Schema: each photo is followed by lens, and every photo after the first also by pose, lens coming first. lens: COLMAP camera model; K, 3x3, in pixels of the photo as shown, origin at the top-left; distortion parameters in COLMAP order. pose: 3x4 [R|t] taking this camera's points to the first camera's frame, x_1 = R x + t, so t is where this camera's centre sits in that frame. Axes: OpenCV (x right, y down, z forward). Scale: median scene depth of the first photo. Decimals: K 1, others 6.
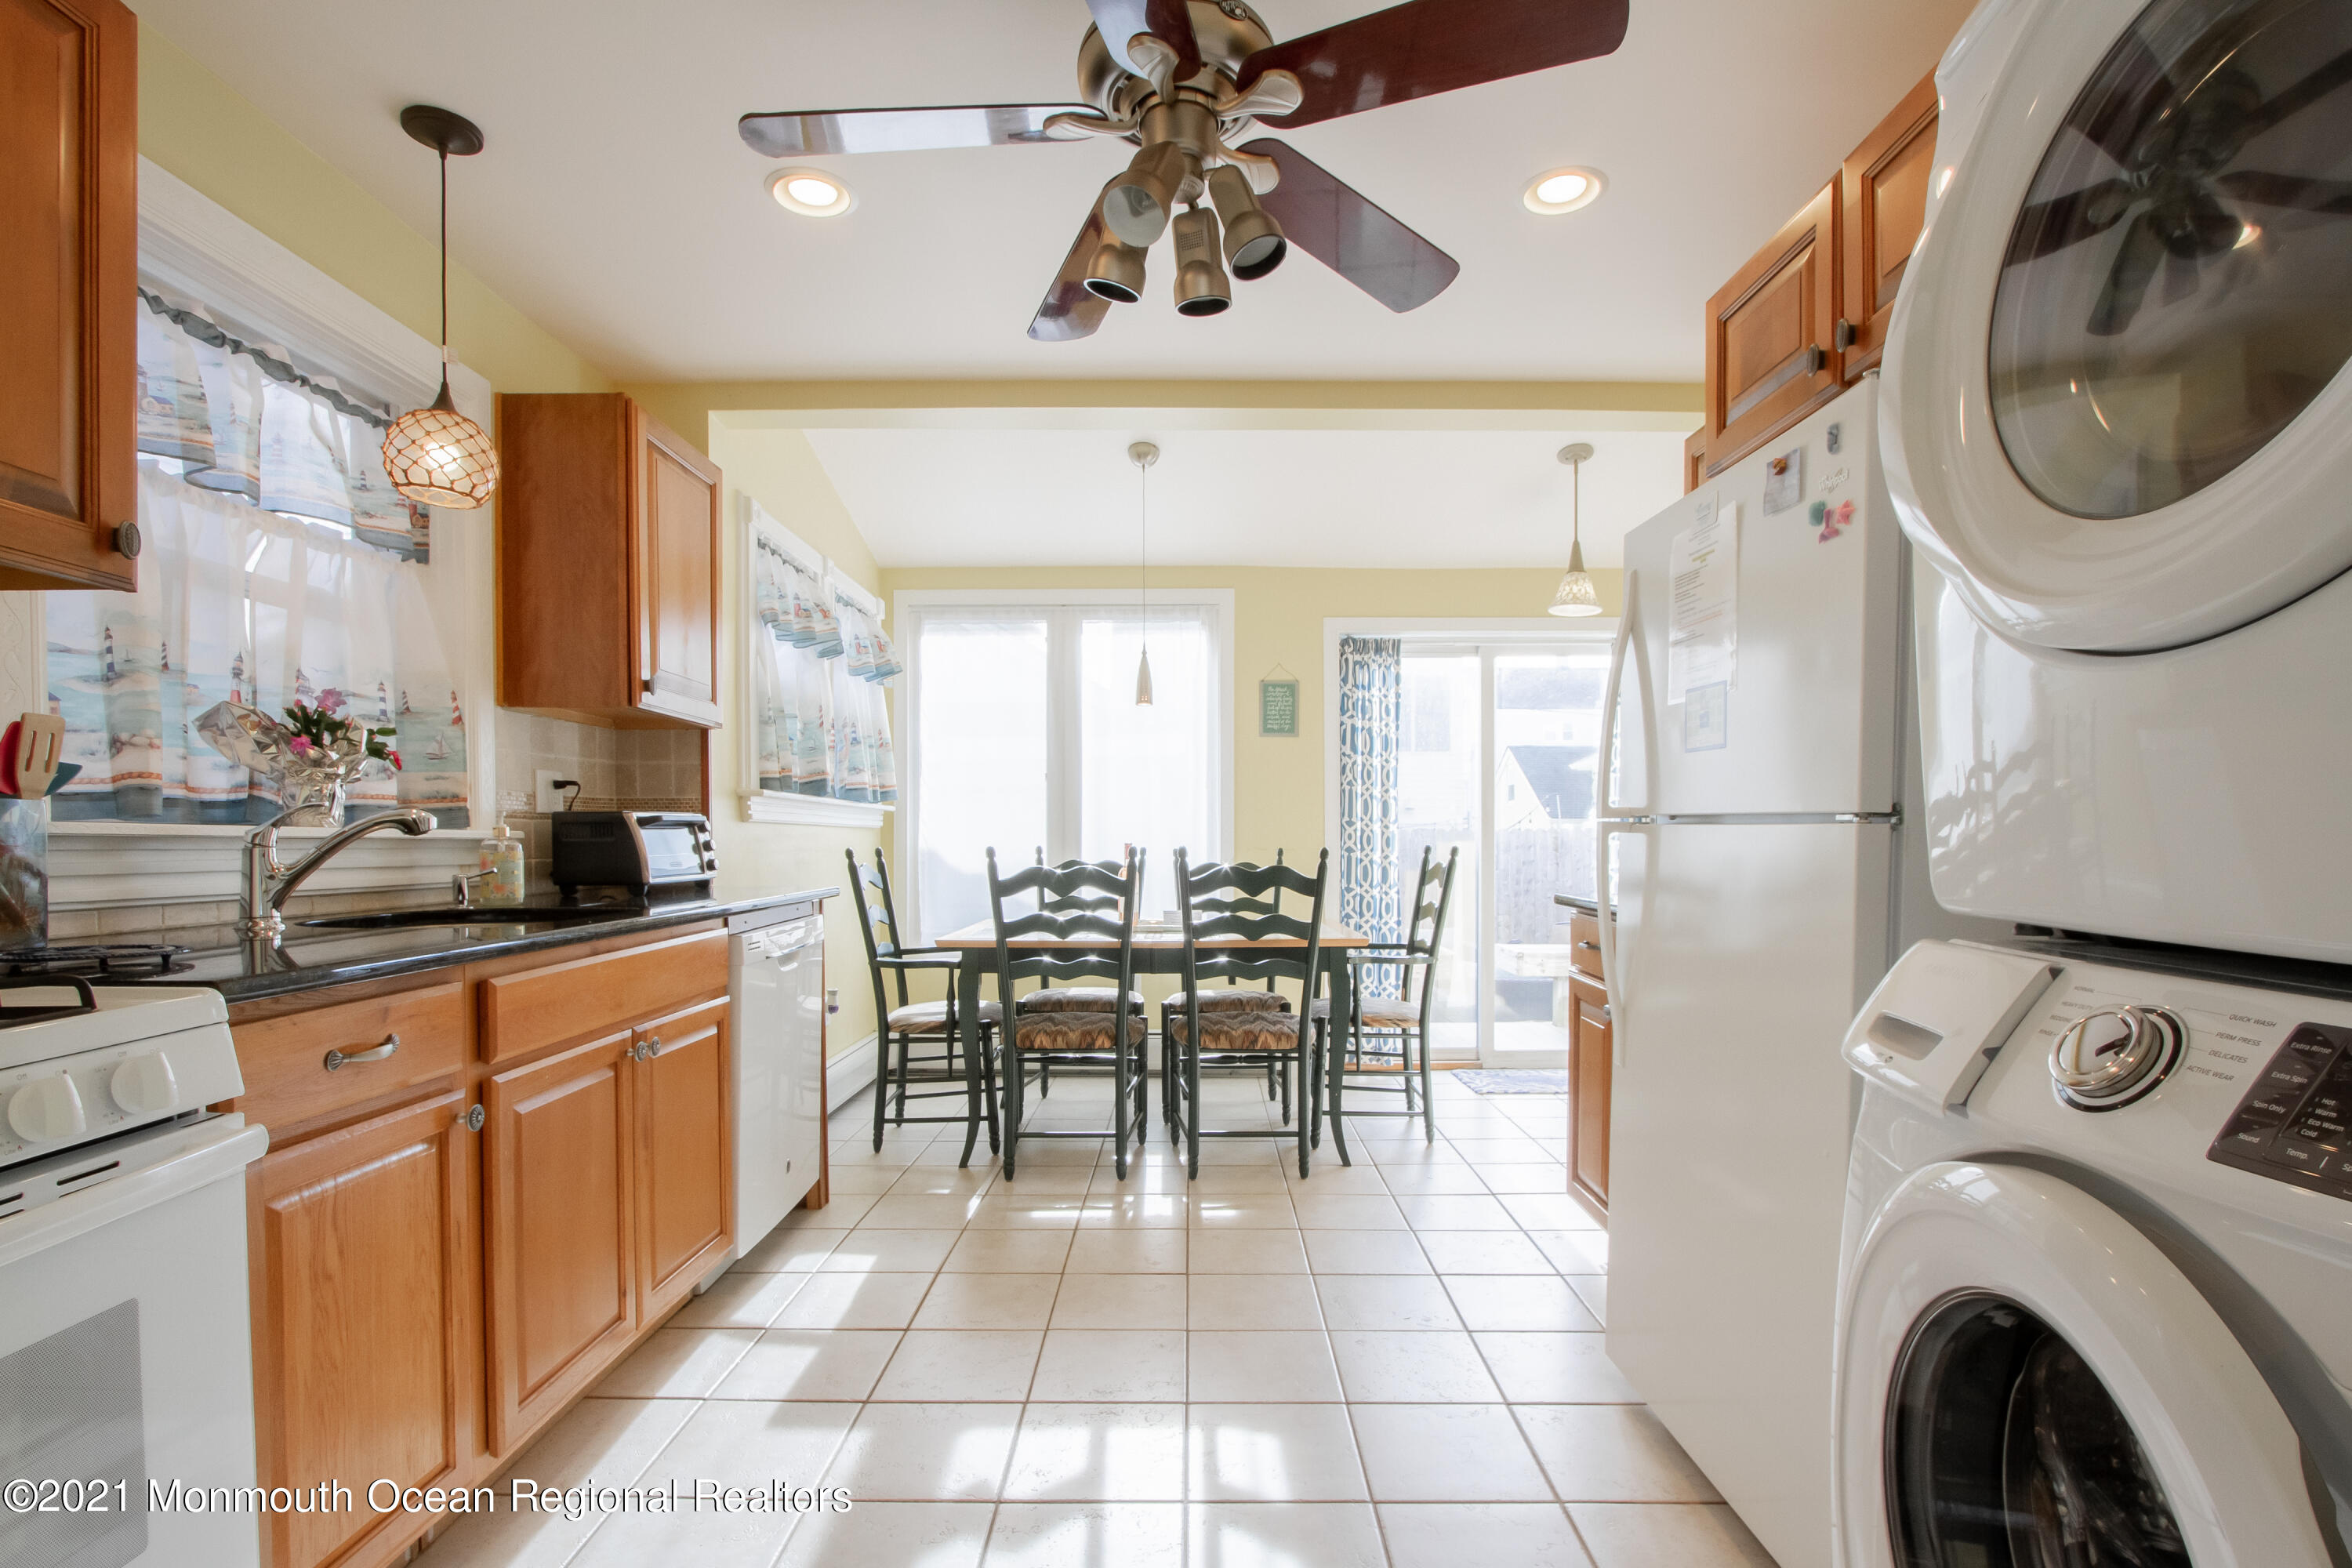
lens RADIAL K [[1128.7, 0, 1192.9], [0, 1128.7, 858.9], [0, 0, 1]] dist [-0.023298, -0.000134]
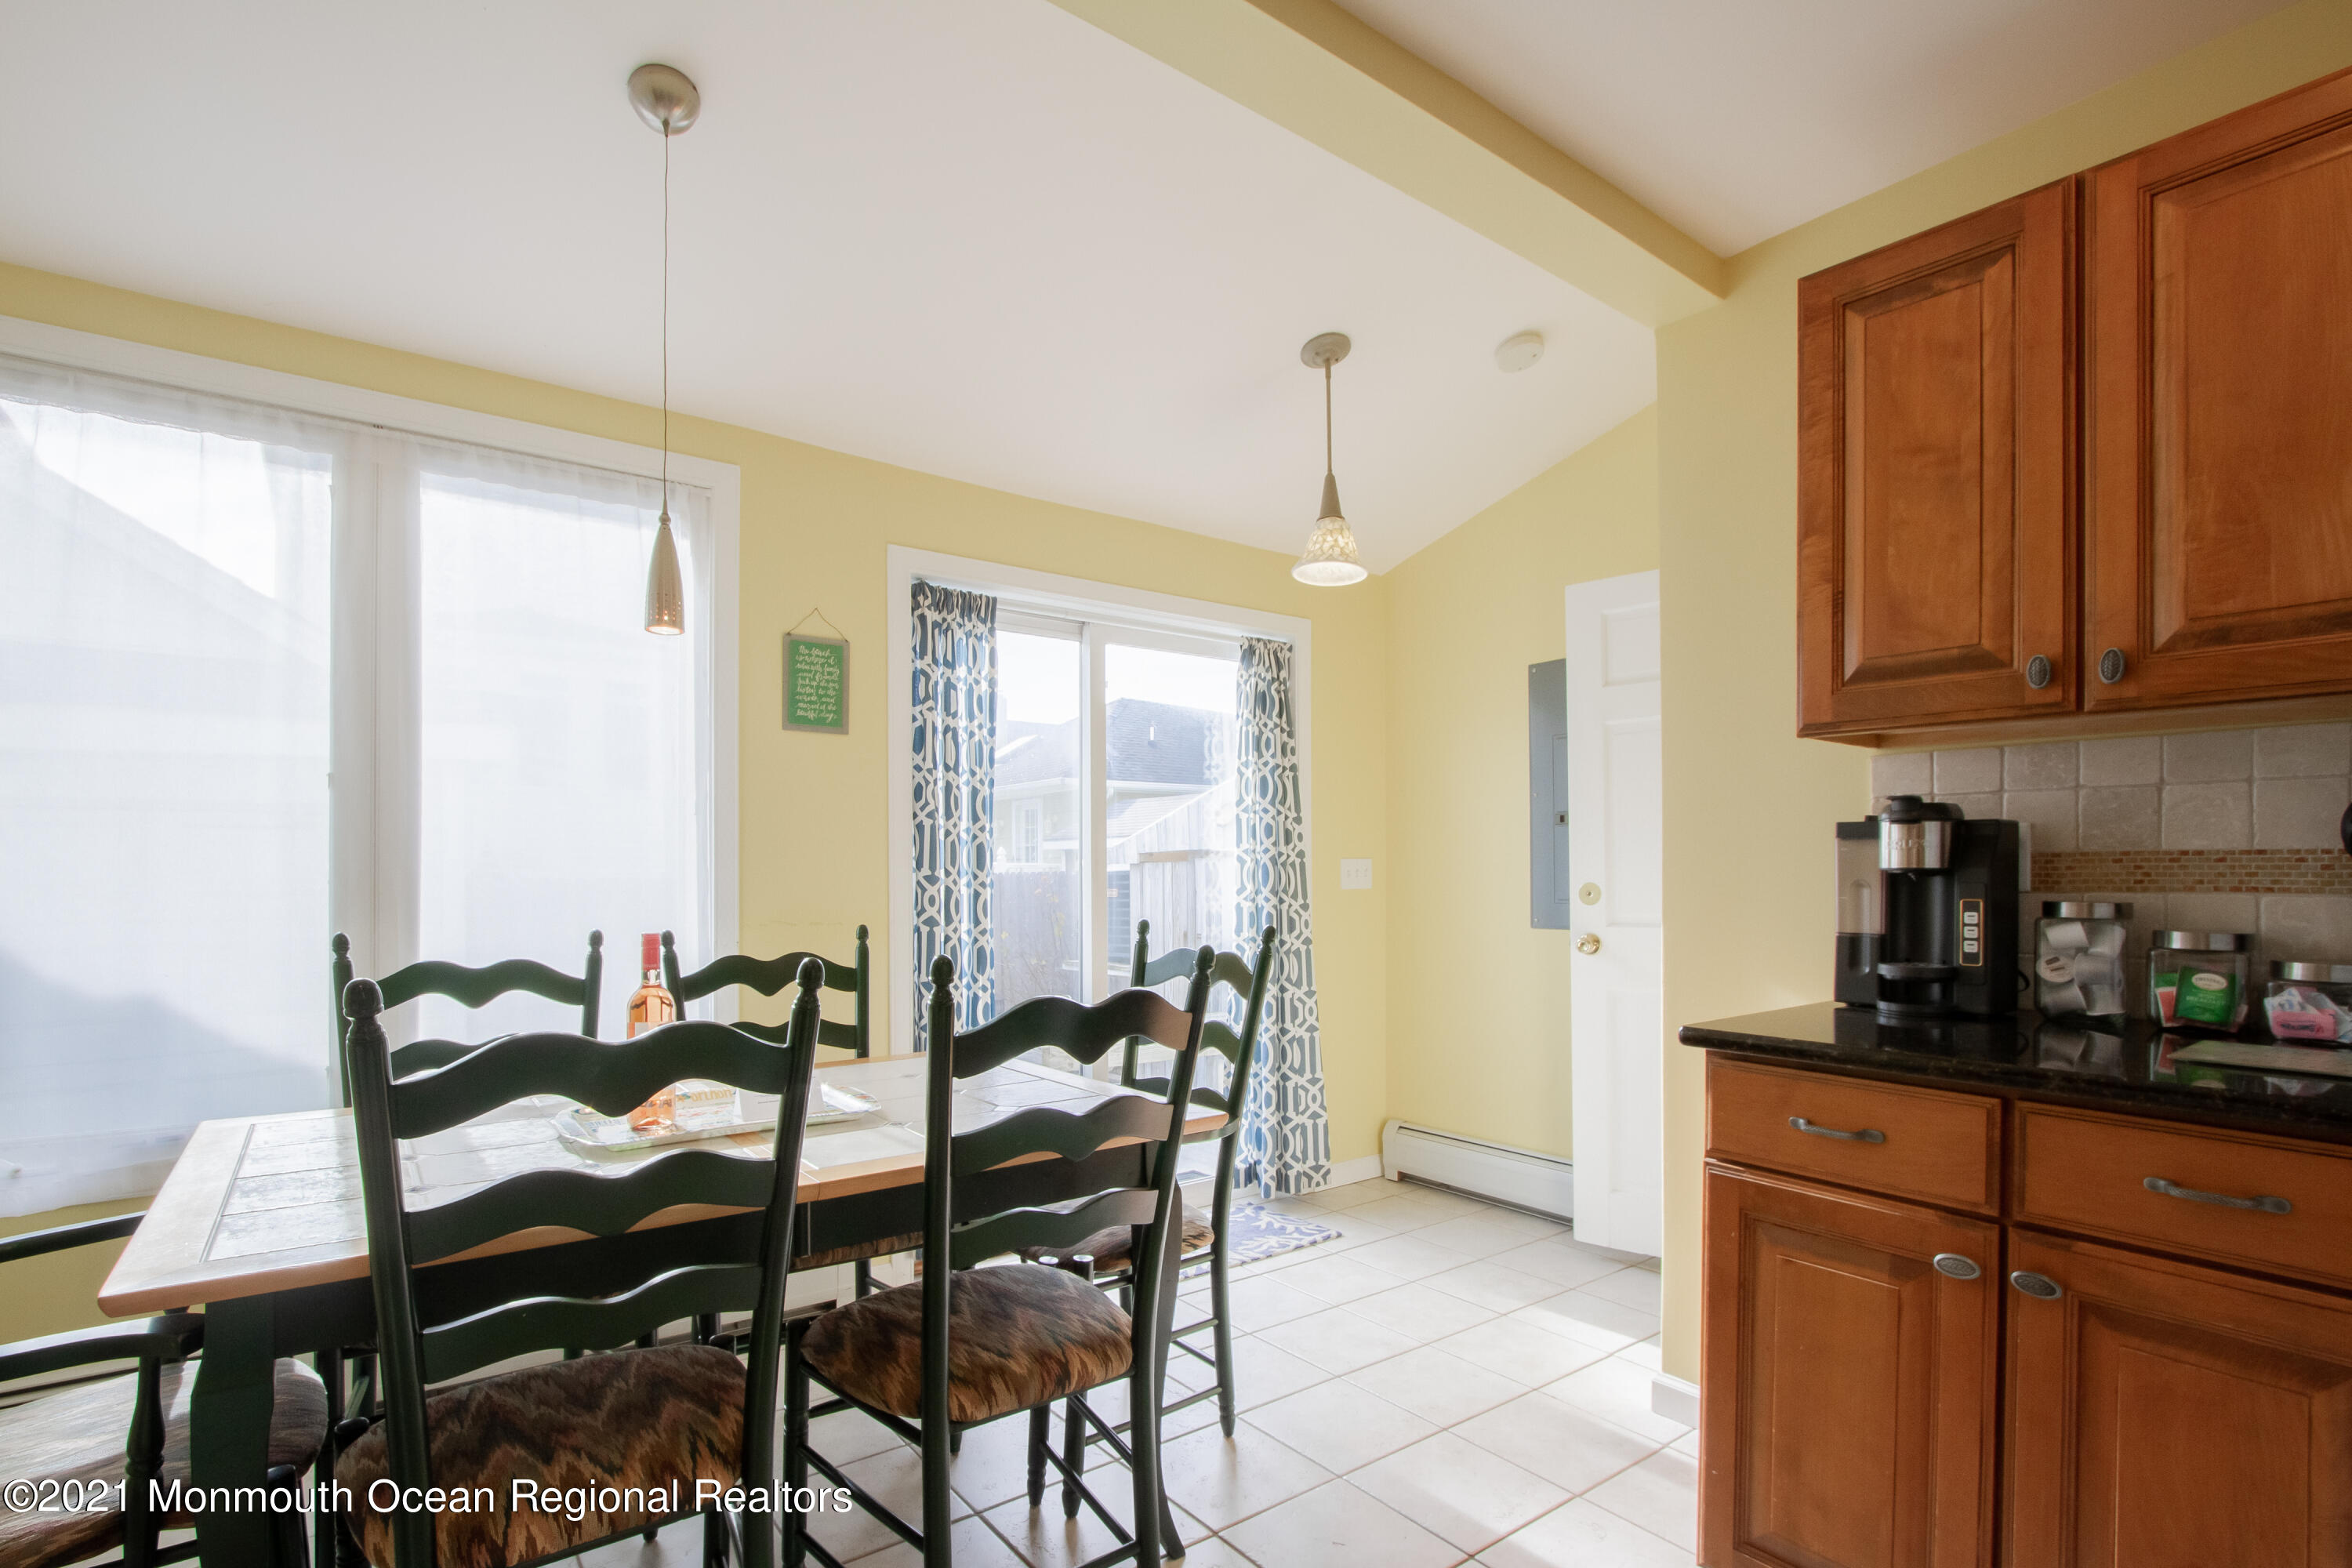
lens RADIAL K [[1128.7, 0, 1192.9], [0, 1128.7, 858.9], [0, 0, 1]] dist [-0.023298, -0.000134]
pose [[0.801772, 0.008272, 0.597573, -0.115661], [0.013834, 0.999379, -0.032395, -0.020728], [-0.597470, 0.034240, 0.801160, 0.415661]]
